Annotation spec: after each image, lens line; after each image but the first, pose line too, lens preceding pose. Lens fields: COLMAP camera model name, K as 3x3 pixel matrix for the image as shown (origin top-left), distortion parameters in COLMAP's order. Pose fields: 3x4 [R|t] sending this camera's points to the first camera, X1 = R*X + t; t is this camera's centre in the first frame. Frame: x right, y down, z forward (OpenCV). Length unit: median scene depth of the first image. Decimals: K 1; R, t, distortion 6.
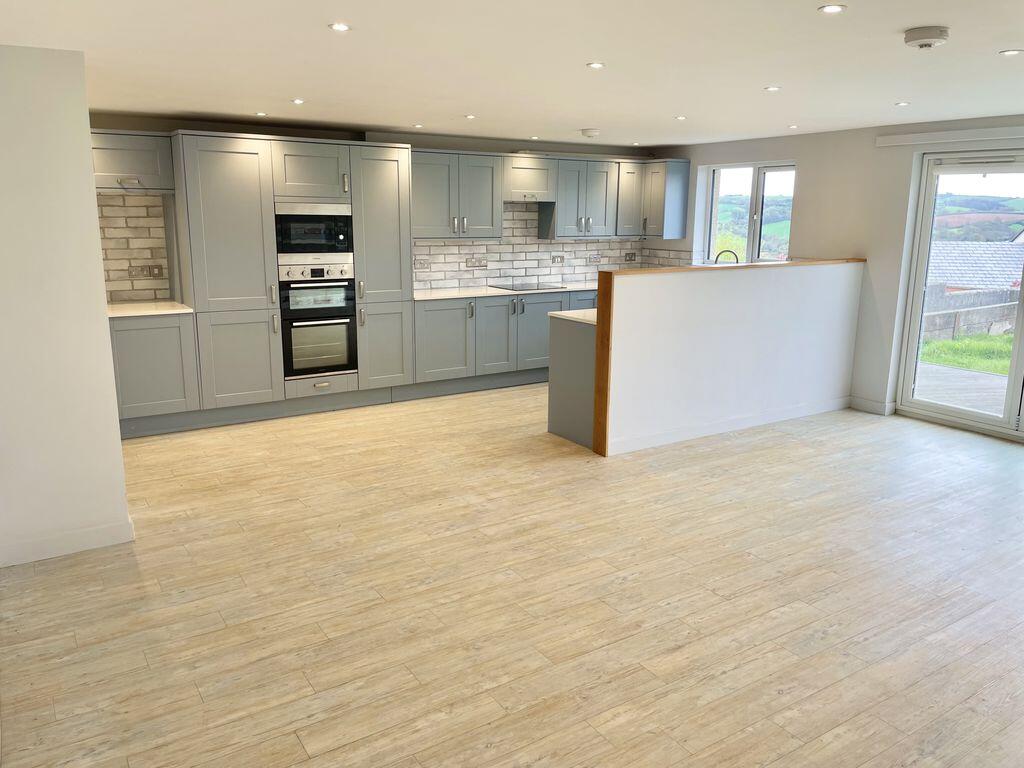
lens RADIAL K [[776.6, 0, 510.3], [0, 776.6, 374.0], [0, 0, 1]] dist [0.097154, -0.129409]
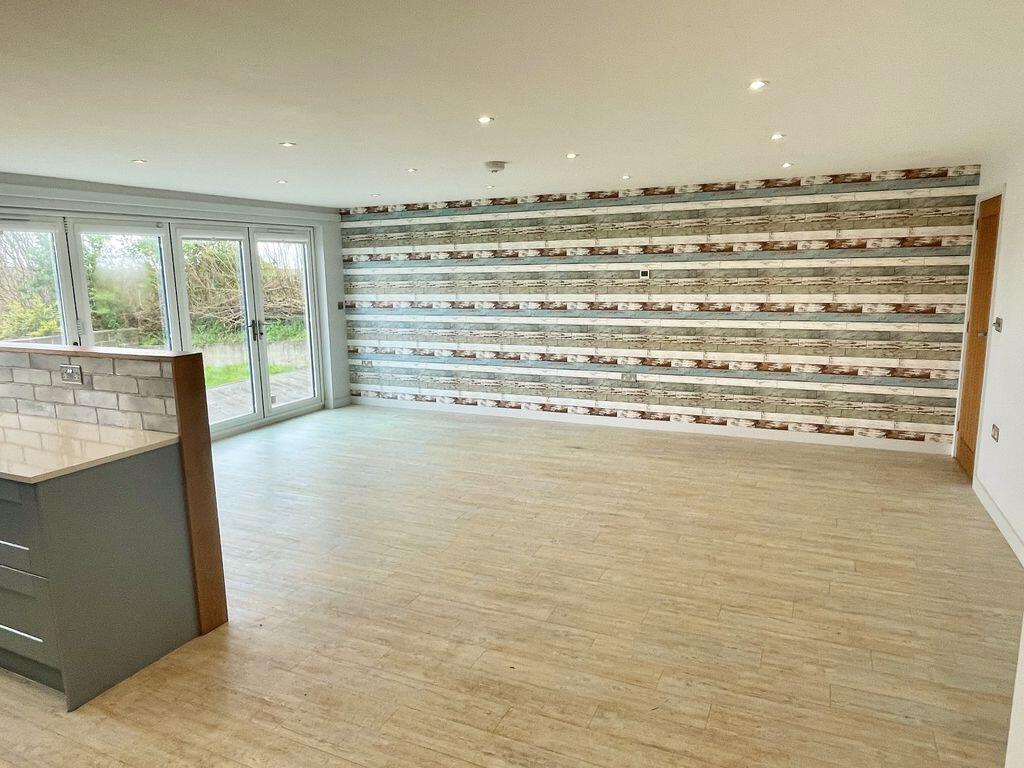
lens RADIAL K [[655.0, 0, 512.0], [0, 655.0, 384.0], [0, 0, 1]] dist [-0.002339, -0.000078]
pose [[-0.532881, -0.148263, 0.833100, -0.515127], [0.188781, 0.938887, 0.287841, -0.232544], [-0.824863, 0.310659, -0.472326, 1.123718]]
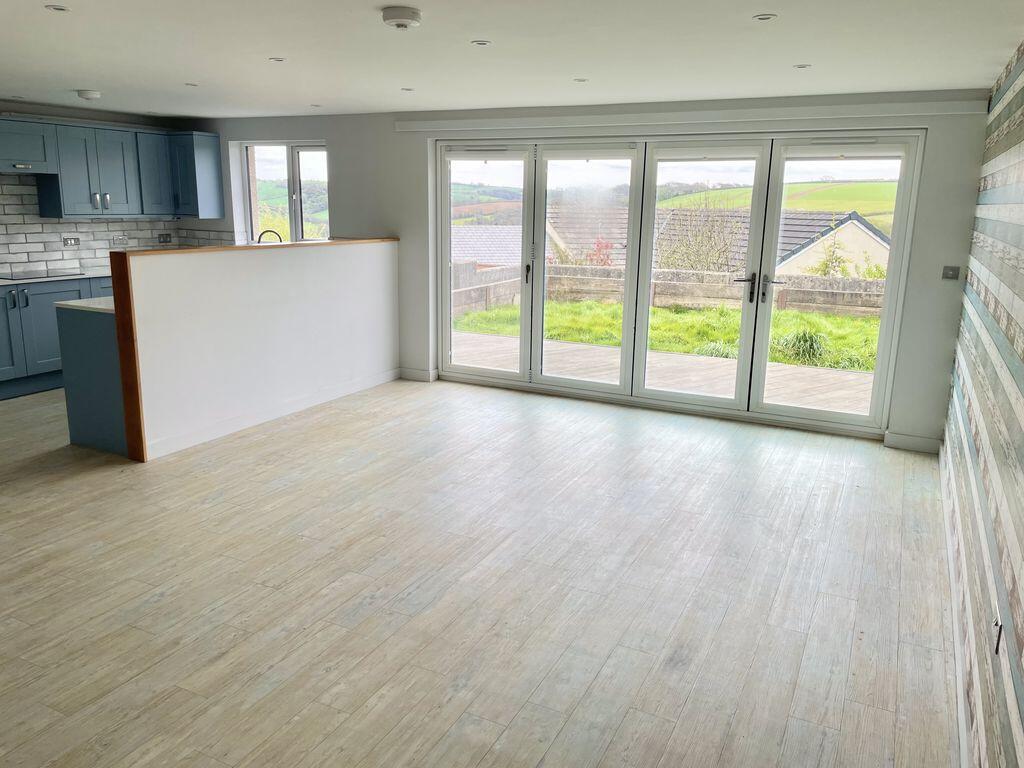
lens RADIAL K [[776.6, 0, 510.3], [0, 776.6, 374.0], [0, 0, 1]] dist [0.097154, -0.129409]
pose [[0.861011, -0.102332, 0.498185, 0.049409], [0.093027, 0.994711, 0.043545, 0.007200], [-0.500006, 0.008852, 0.865977, 0.016422]]
